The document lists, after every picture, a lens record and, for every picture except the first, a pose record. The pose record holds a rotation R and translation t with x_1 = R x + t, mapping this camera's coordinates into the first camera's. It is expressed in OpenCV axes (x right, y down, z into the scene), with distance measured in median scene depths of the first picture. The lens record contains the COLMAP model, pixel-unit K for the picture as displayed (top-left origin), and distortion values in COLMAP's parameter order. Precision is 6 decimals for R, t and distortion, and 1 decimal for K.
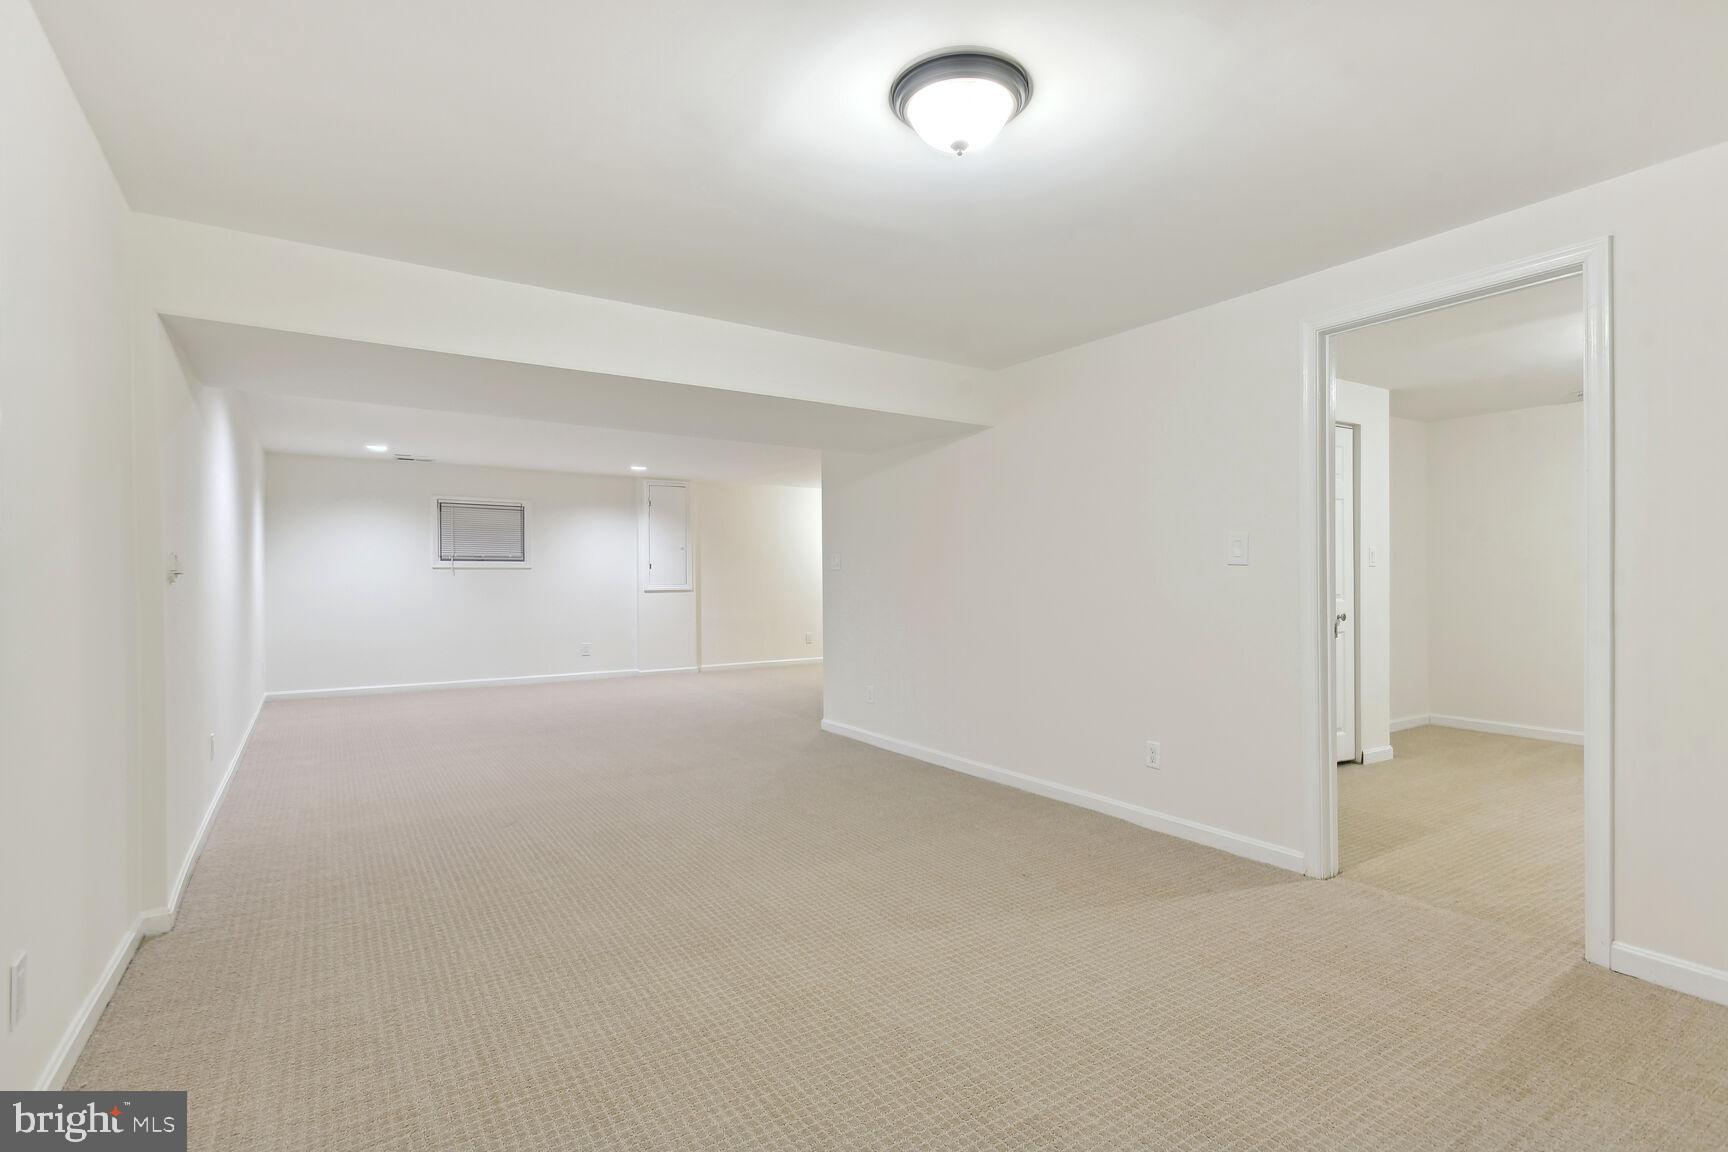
lens RADIAL K [[837.8, 0, 858.0], [0, 837.8, 581.4], [0, 0, 1]] dist [0.003218, 0.000587]
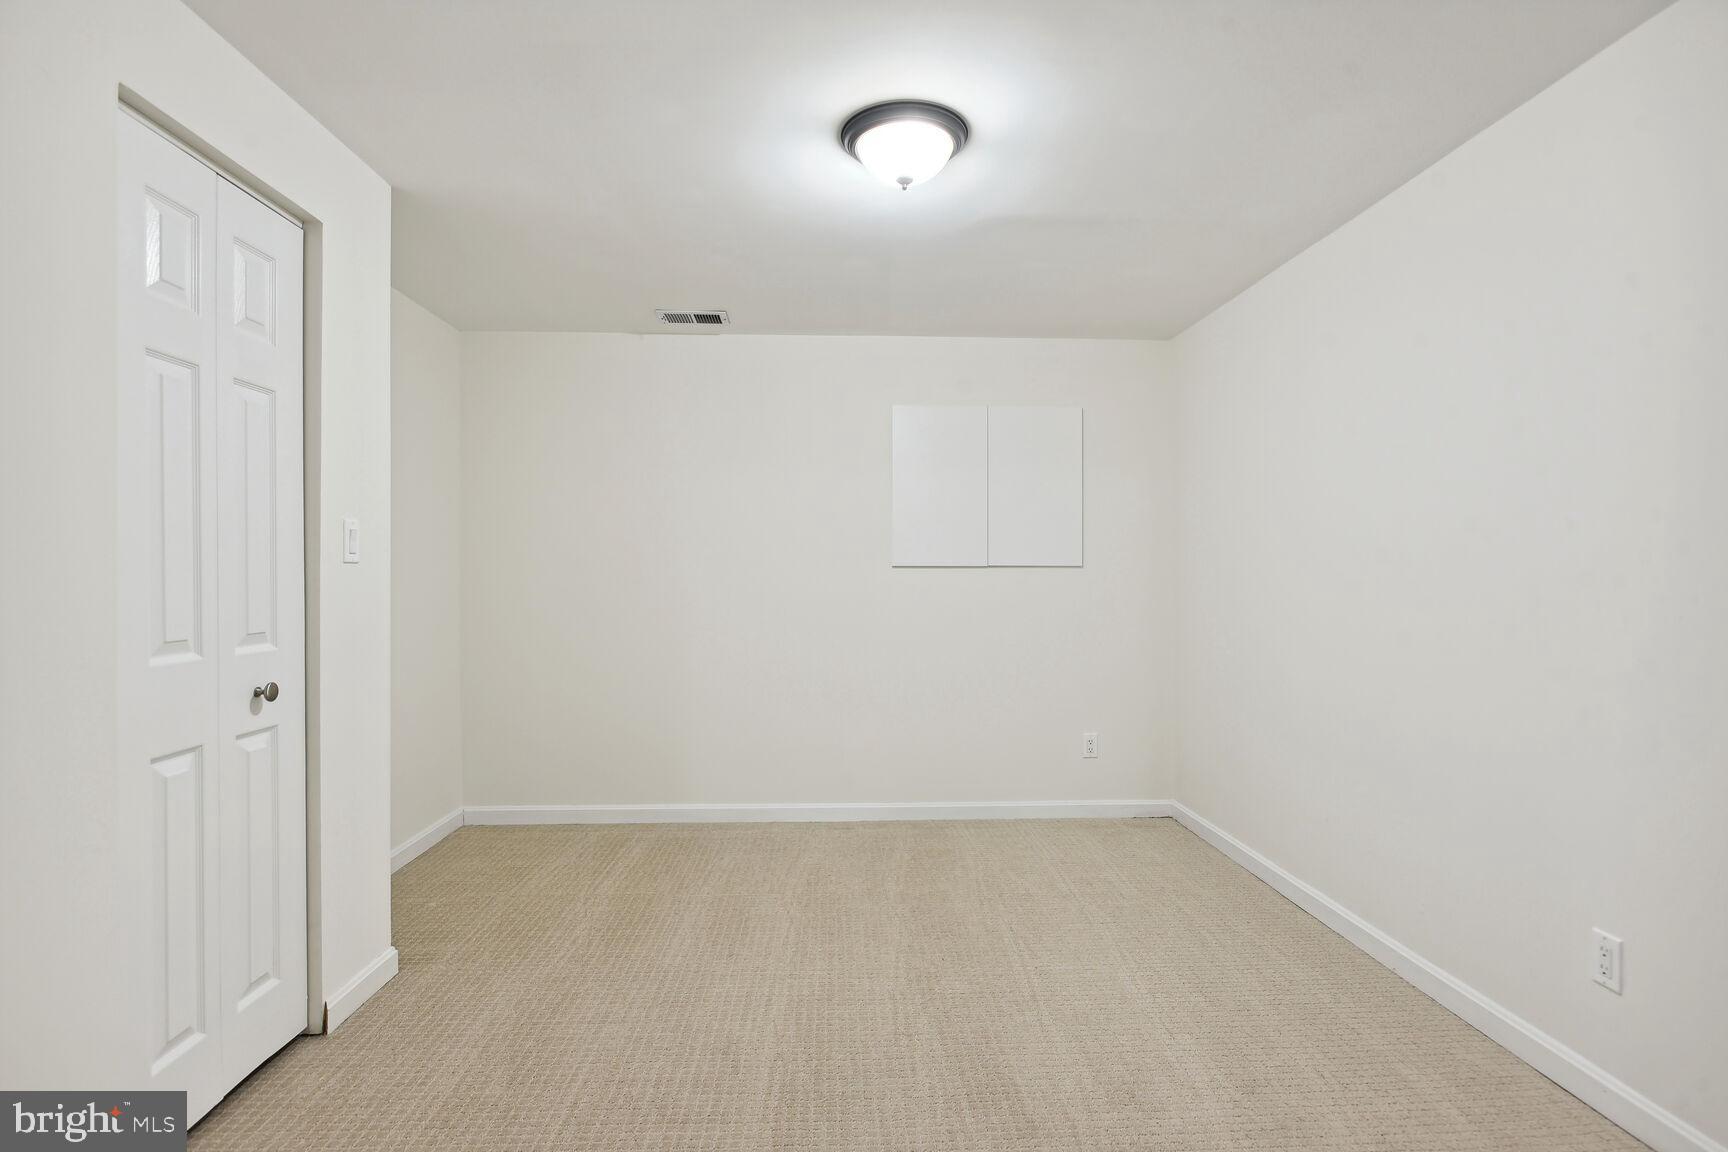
lens RADIAL K [[837.8, 0, 858.0], [0, 837.8, 581.4], [0, 0, 1]] dist [0.003218, 0.000587]
pose [[0.484230, -0.003710, 0.874933, 0.360428], [0.000141, 0.999991, 0.004163, -0.008818], [-0.874941, -0.001892, 0.484226, 0.560595]]
